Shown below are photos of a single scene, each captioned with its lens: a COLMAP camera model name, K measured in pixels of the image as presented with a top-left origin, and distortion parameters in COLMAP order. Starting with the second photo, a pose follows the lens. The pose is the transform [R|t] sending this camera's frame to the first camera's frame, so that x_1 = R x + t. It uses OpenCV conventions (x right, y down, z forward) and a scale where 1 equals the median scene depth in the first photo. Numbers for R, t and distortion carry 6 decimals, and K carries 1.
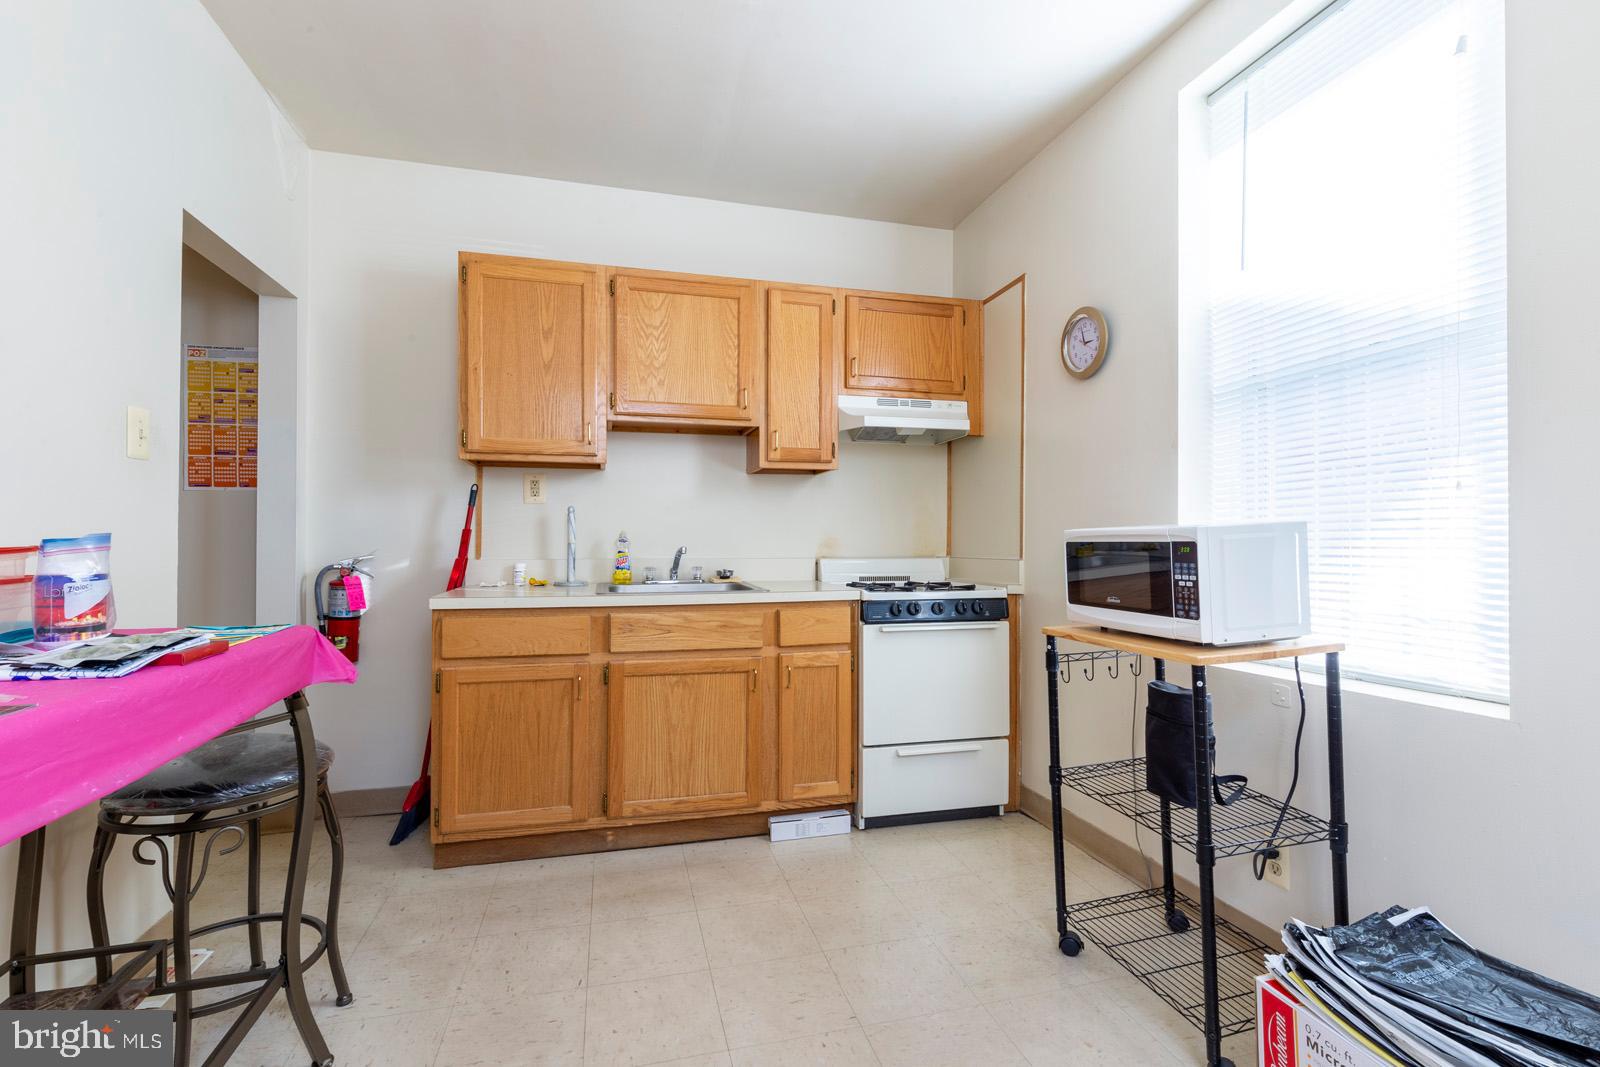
lens RADIAL K [[732.0, 0, 799.7], [0, 732.0, 530.9], [0, 0, 1]] dist [0.005045, -0.001807]
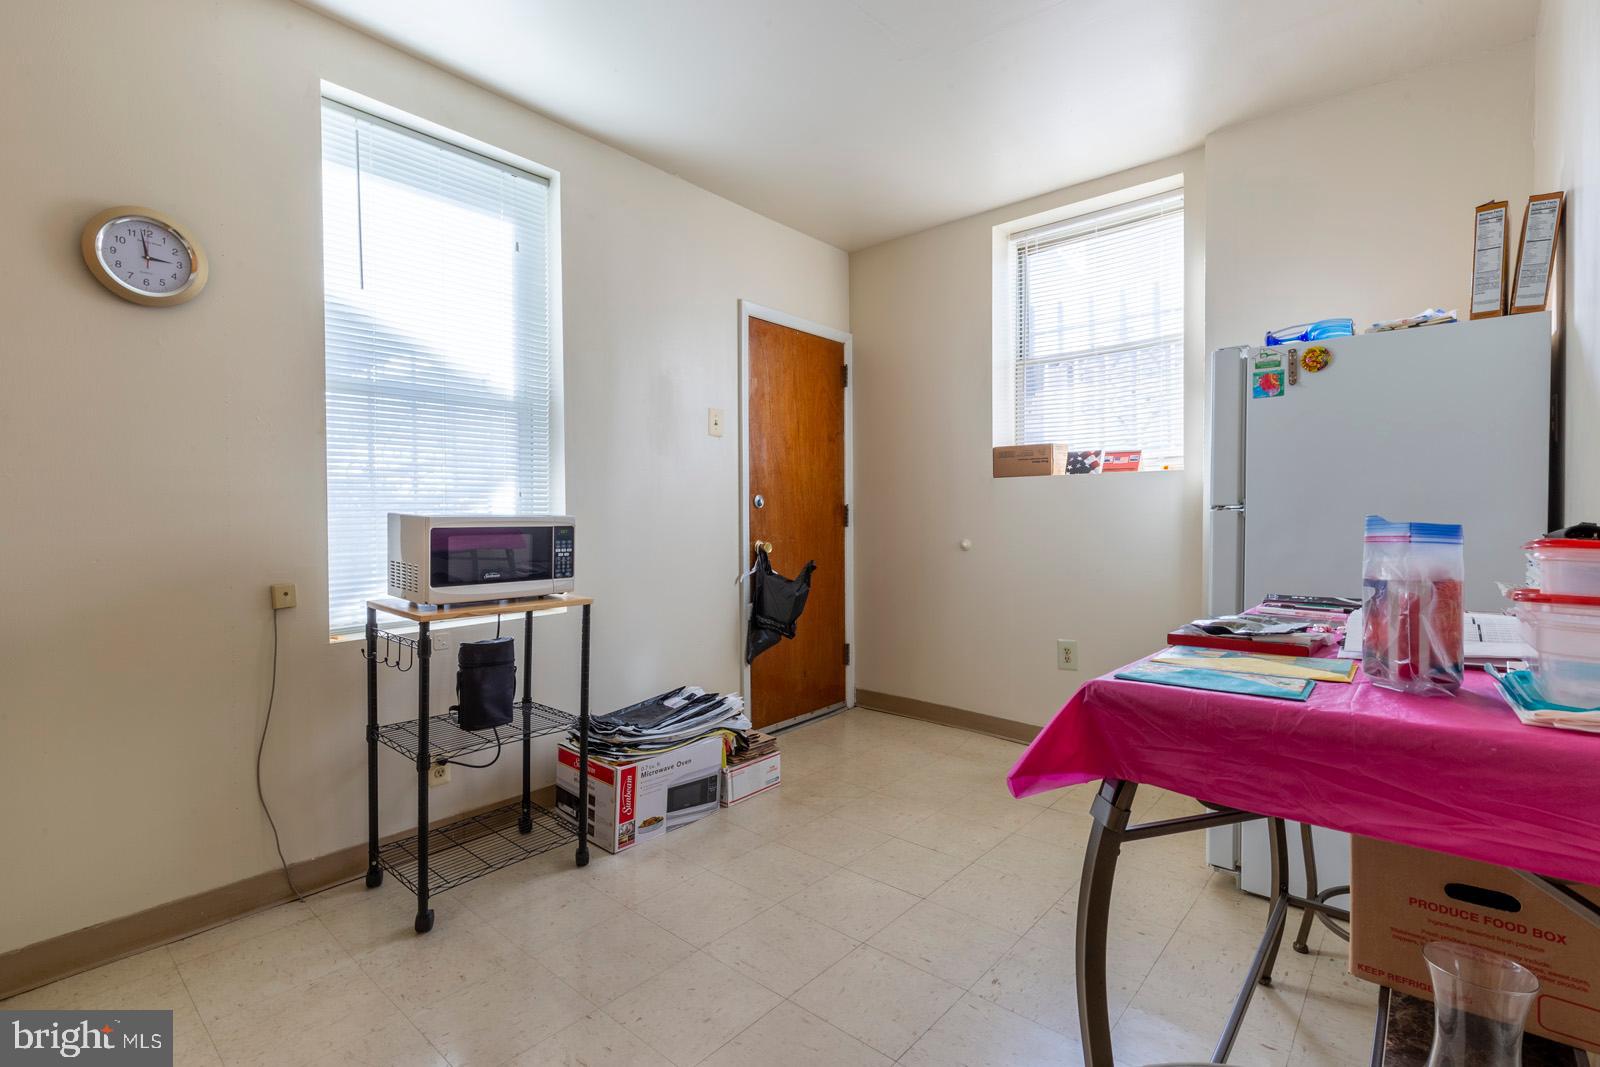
lens RADIAL K [[732.0, 0, 789.2], [0, 732.0, 528.6], [0, 0, 1]] dist [0.005045, -0.001807]
pose [[-0.561607, -0.006798, 0.827376, -0.955057], [-0.007179, 0.999969, 0.003343, 0.011160], [-0.827373, -0.004062, -0.561638, 1.451117]]
